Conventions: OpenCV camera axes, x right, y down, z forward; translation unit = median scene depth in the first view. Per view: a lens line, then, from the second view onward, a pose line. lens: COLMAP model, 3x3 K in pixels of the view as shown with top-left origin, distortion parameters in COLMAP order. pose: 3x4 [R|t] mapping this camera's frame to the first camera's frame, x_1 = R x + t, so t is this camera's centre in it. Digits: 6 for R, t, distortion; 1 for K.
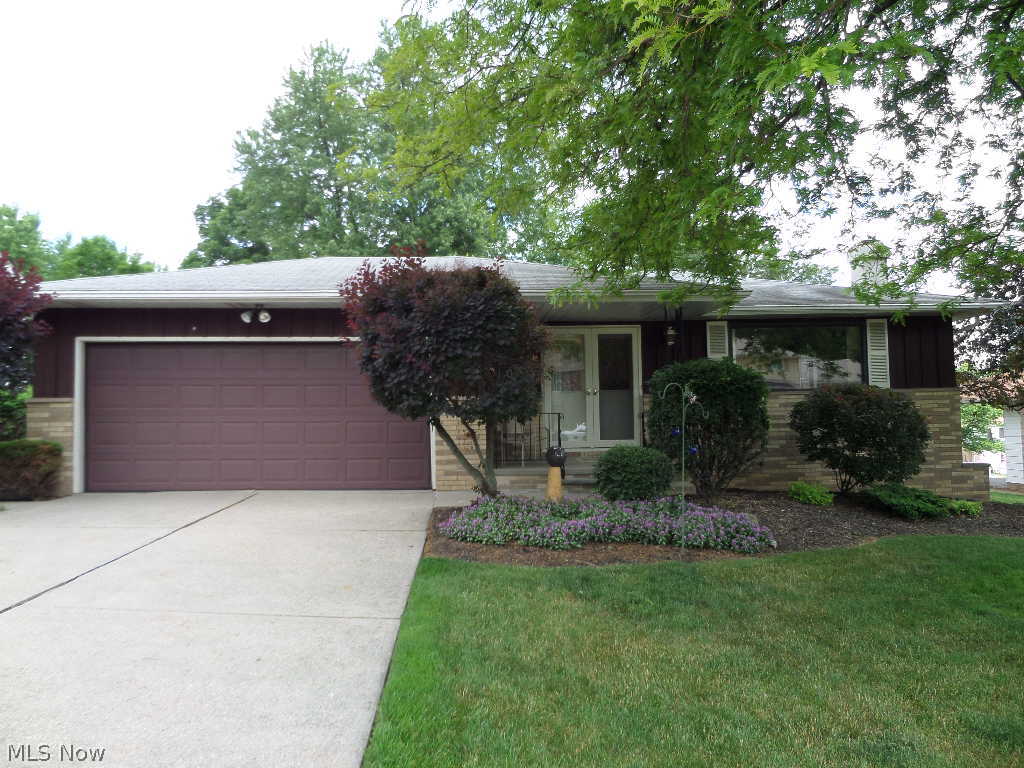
lens RADIAL K [[732.2, 0, 512.0], [0, 732.2, 384.0], [0, 0, 1]] dist [-0.004784, -0.001273]
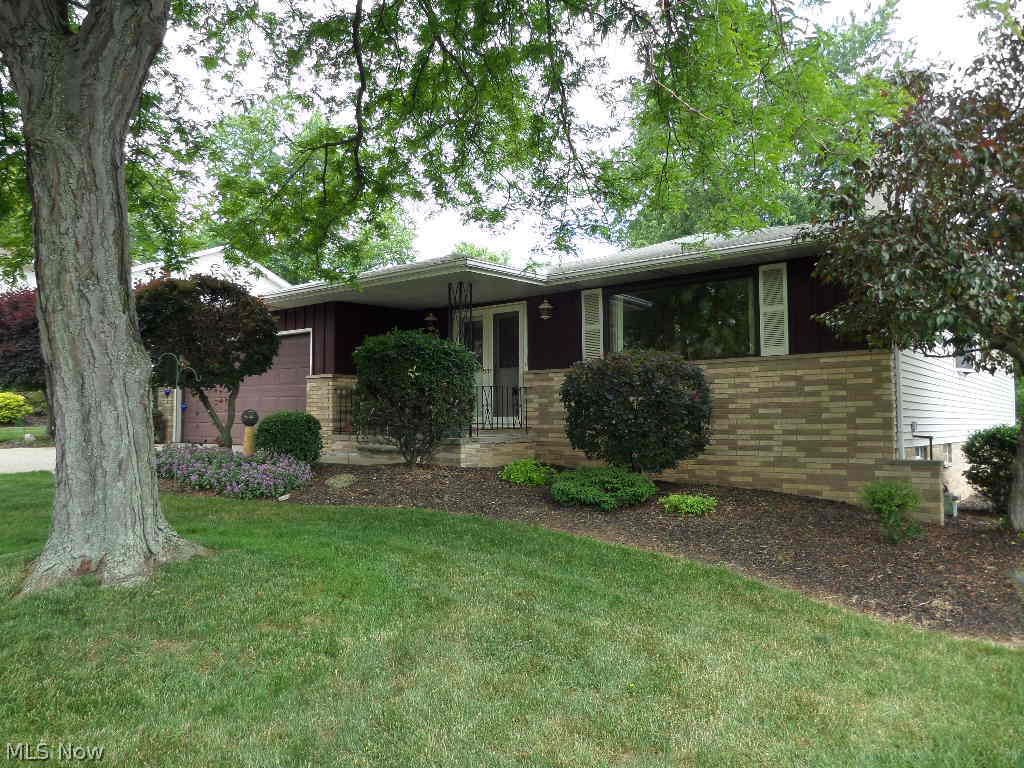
lens RADIAL K [[732.2, 0, 512.0], [0, 732.2, 384.0], [0, 0, 1]] dist [-0.004784, -0.001273]
pose [[0.750229, -0.017844, -0.660938, 0.810923], [0.009821, 0.999826, -0.015845, 0.046164], [0.661106, 0.005397, 0.750273, 0.251397]]
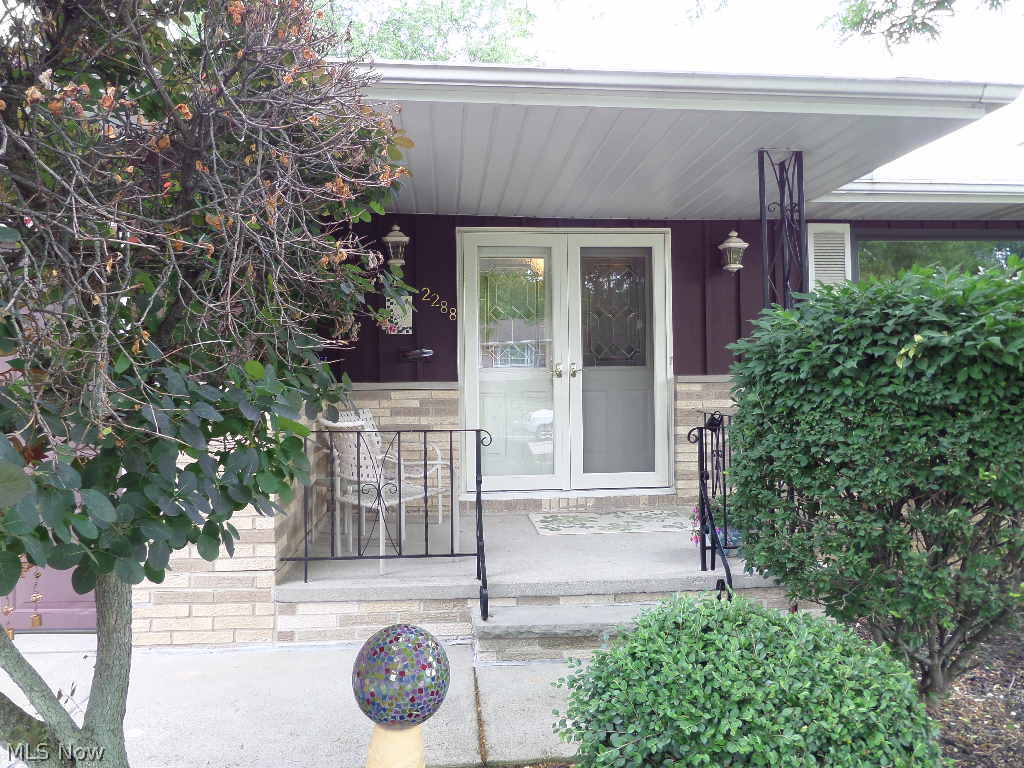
lens RADIAL K [[732.2, 0, 512.0], [0, 732.2, 384.0], [0, 0, 1]] dist [-0.004784, -0.001273]
pose [[0.999308, 0.002226, 0.037136, 0.057276], [-0.003257, 0.999610, 0.027735, 0.006117], [-0.037060, -0.027836, 0.998925, 0.533505]]
